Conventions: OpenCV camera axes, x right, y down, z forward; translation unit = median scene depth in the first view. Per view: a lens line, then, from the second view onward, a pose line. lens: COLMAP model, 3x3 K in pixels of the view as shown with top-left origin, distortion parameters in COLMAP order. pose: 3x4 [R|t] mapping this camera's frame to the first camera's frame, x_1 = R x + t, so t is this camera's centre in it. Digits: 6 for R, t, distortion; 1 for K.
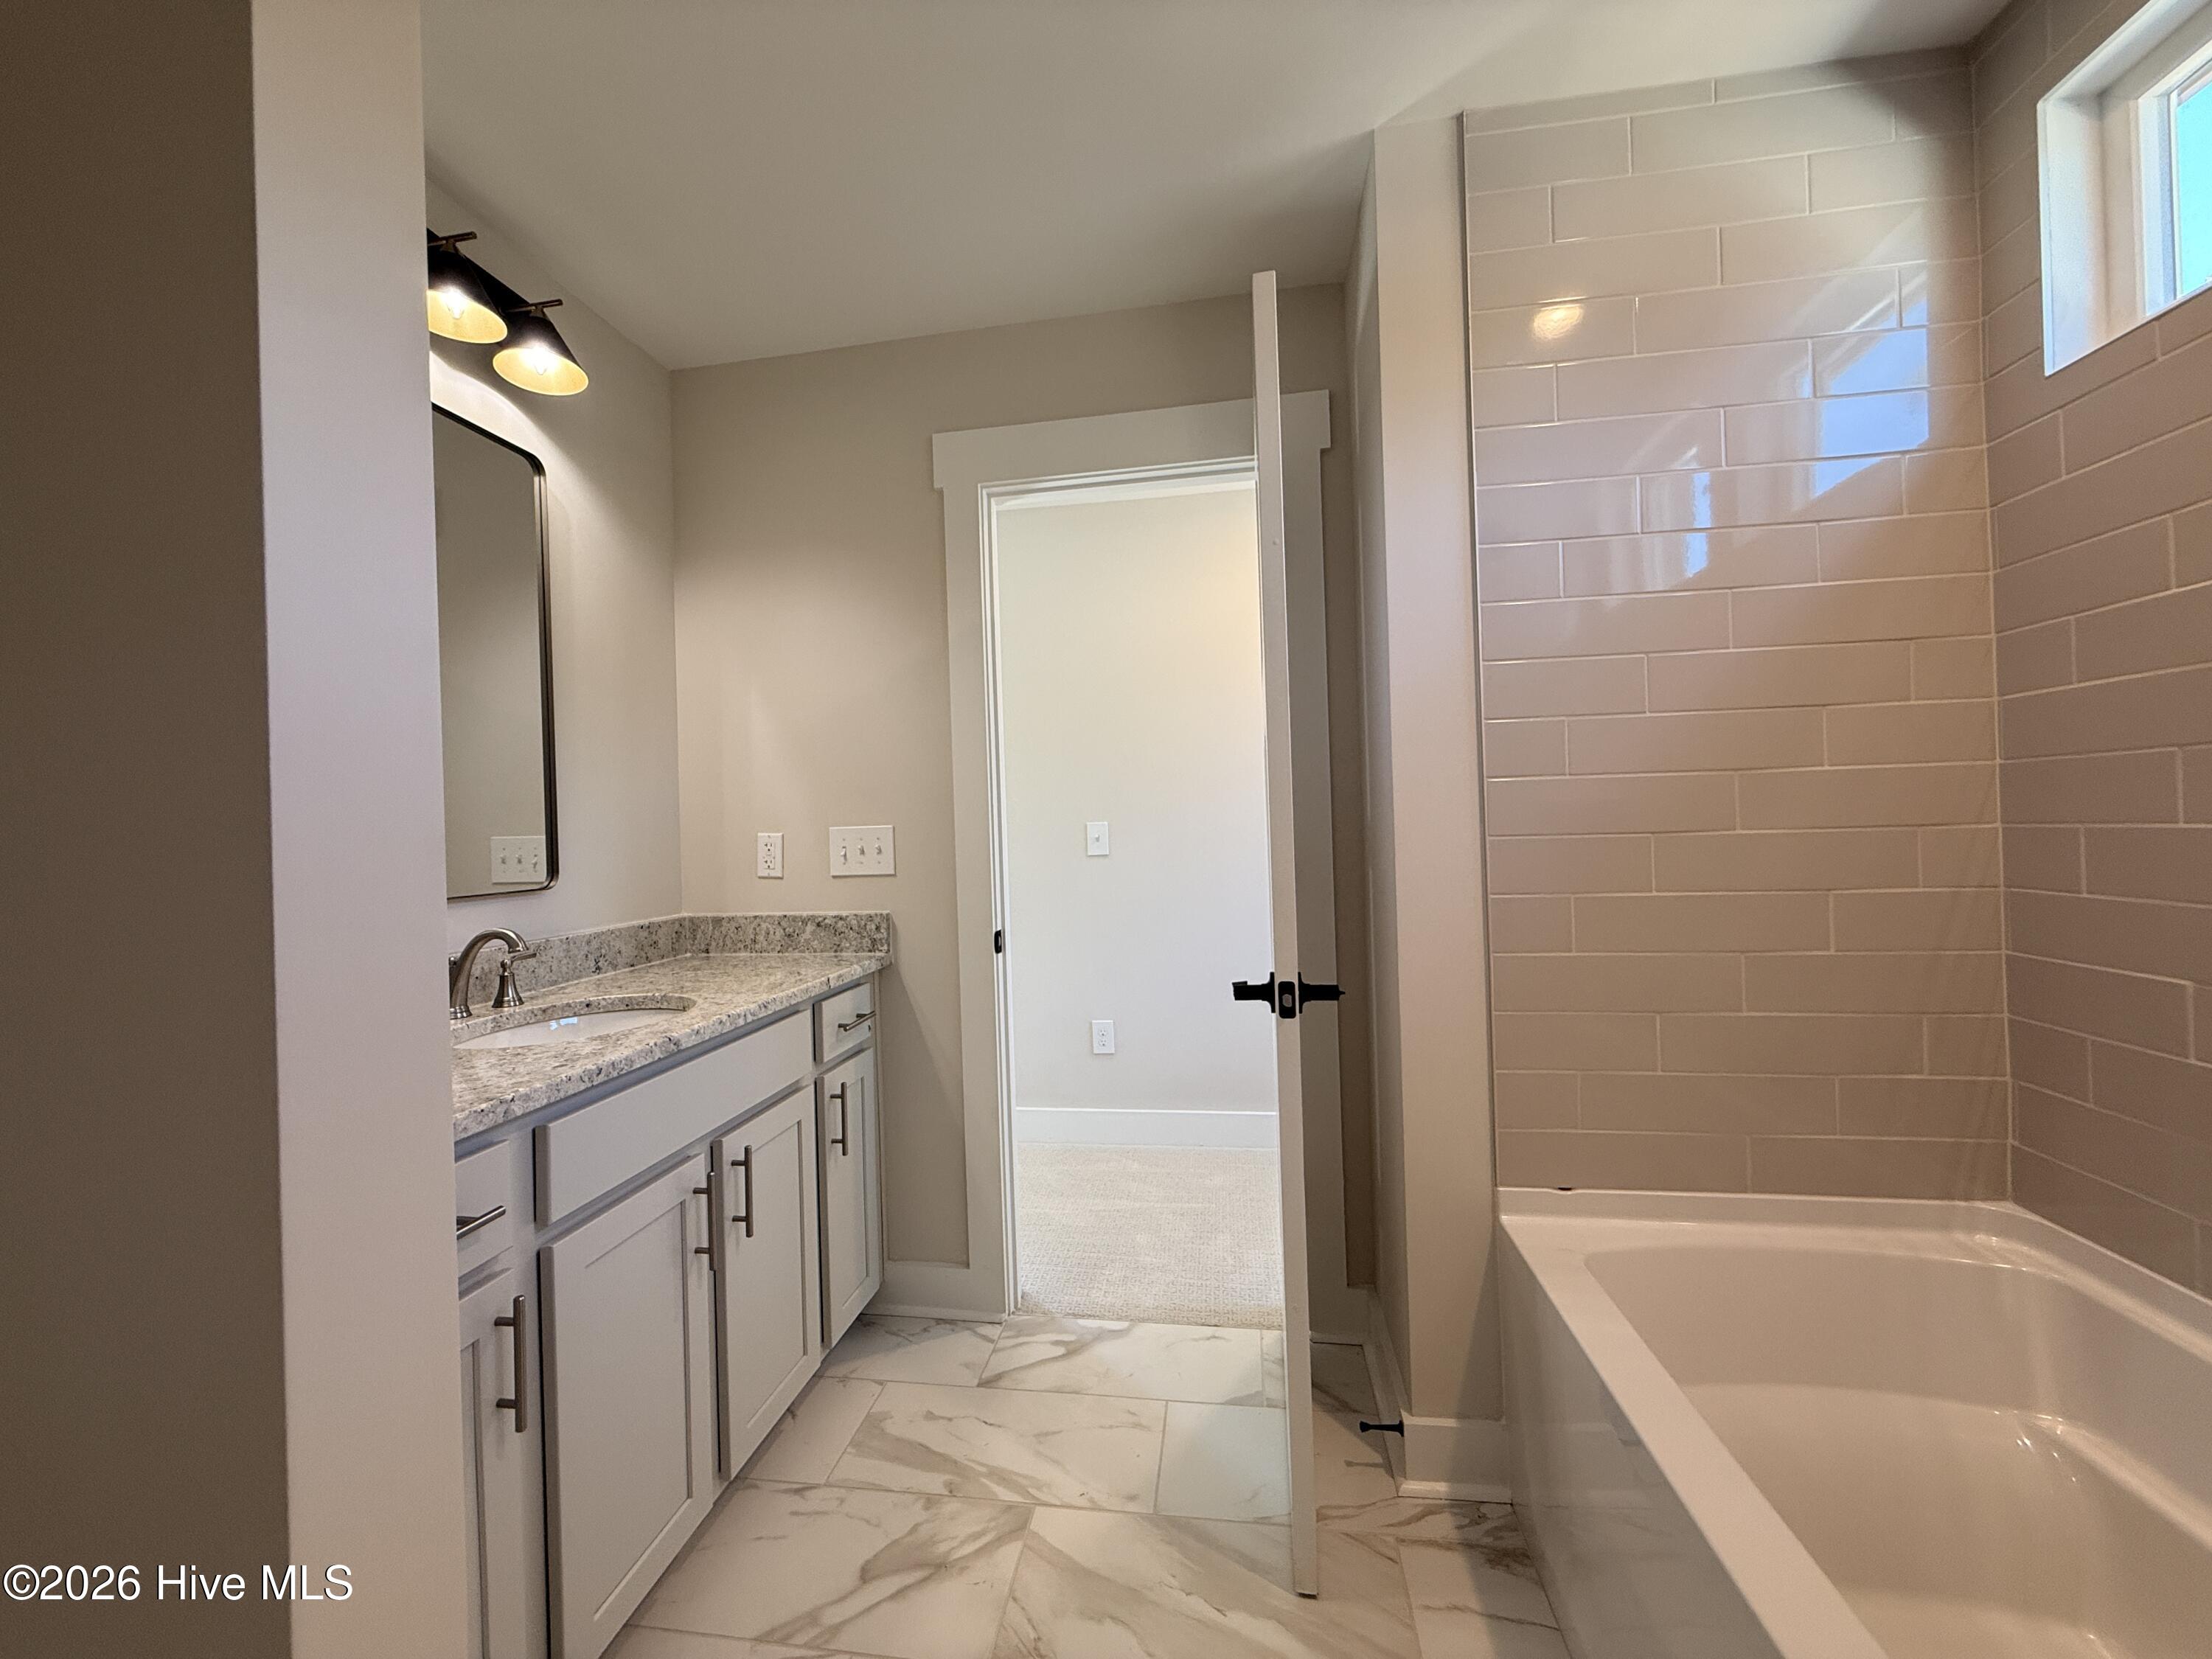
lens RADIAL K [[884.1, 0, 1097.8], [0, 884.1, 828.0], [0, 0, 1]] dist [0.000406, 0.000410]
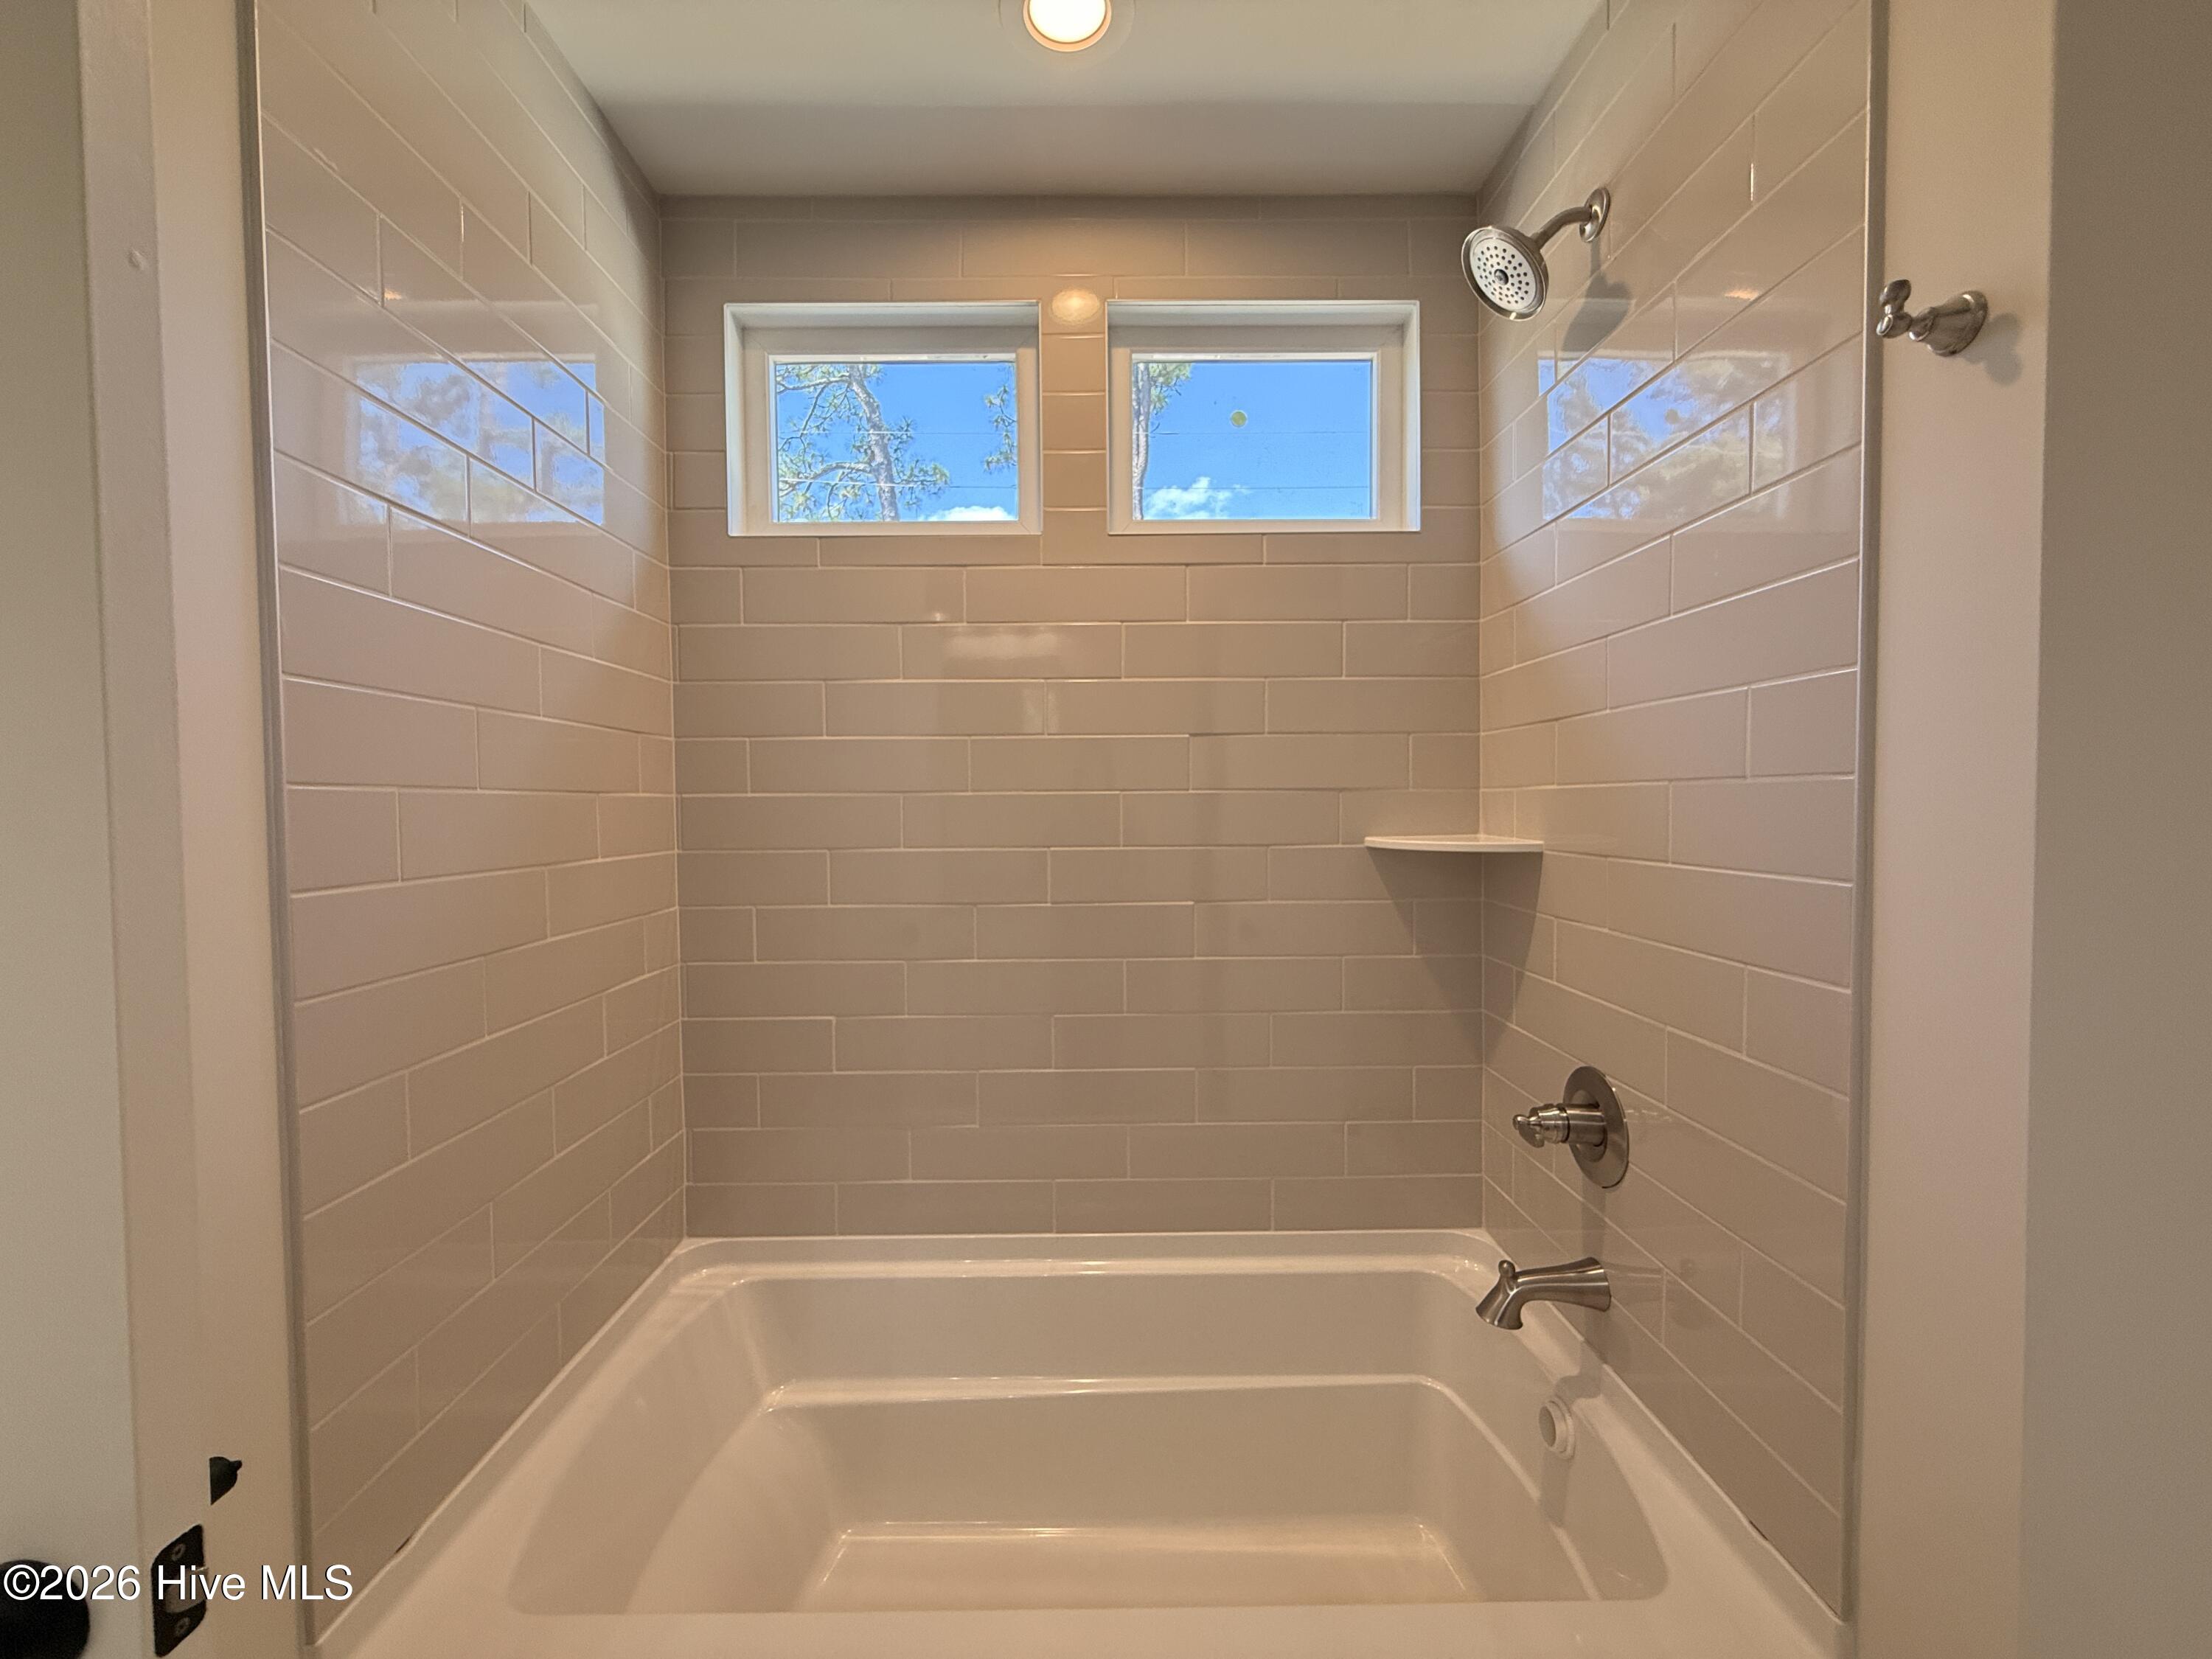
lens RADIAL K [[884.1, 0, 1097.8], [0, 884.1, 828.0], [0, 0, 1]] dist [0.000406, 0.000410]
pose [[-0.169748, 0.004215, 0.985479, -0.181811], [0.014419, 0.999894, -0.001793, -0.095084], [-0.985382, 0.013906, -0.169791, 0.661641]]
